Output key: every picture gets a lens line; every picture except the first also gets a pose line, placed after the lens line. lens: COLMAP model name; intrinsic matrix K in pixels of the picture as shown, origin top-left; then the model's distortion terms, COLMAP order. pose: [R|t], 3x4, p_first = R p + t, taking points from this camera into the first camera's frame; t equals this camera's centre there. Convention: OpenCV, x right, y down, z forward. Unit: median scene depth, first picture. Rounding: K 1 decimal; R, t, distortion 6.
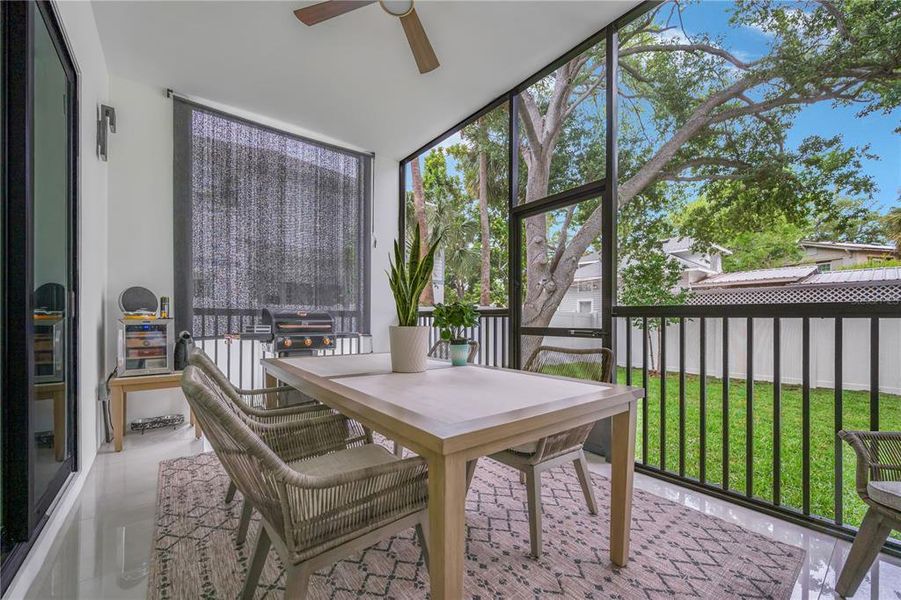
lens RADIAL K [[353.5, 0, 462.3], [0, 353.5, 317.5], [0, 0, 1]] dist [-0.001056, 0.000333]
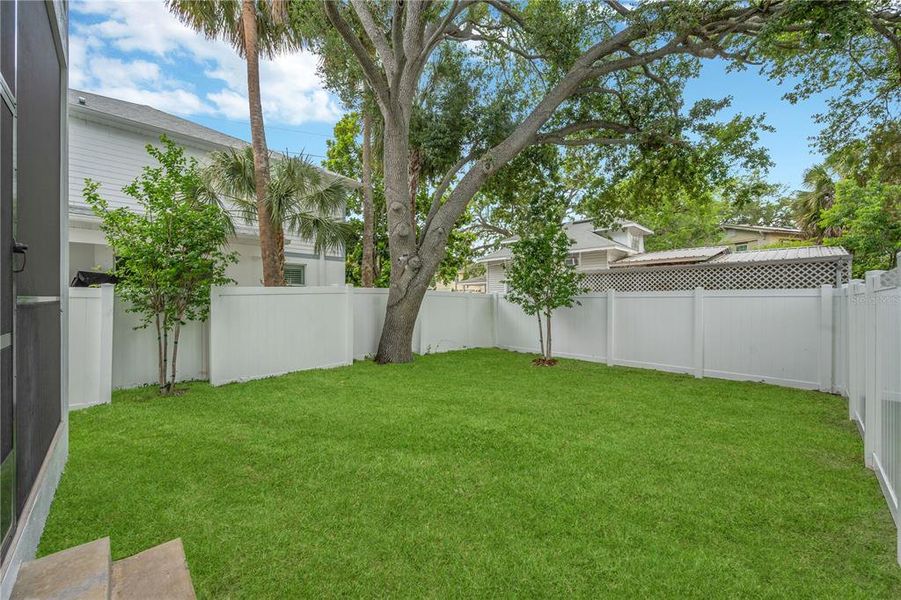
lens RADIAL K [[353.5, 0, 447.4], [0, 353.5, 299.6], [0, 0, 1]] dist [-0.001056, 0.000333]
pose [[0.995774, -0.004542, 0.091727, 0.206605], [0.003871, 0.999964, 0.007500, -0.005255], [-0.091757, -0.007114, 0.995756, 0.126137]]
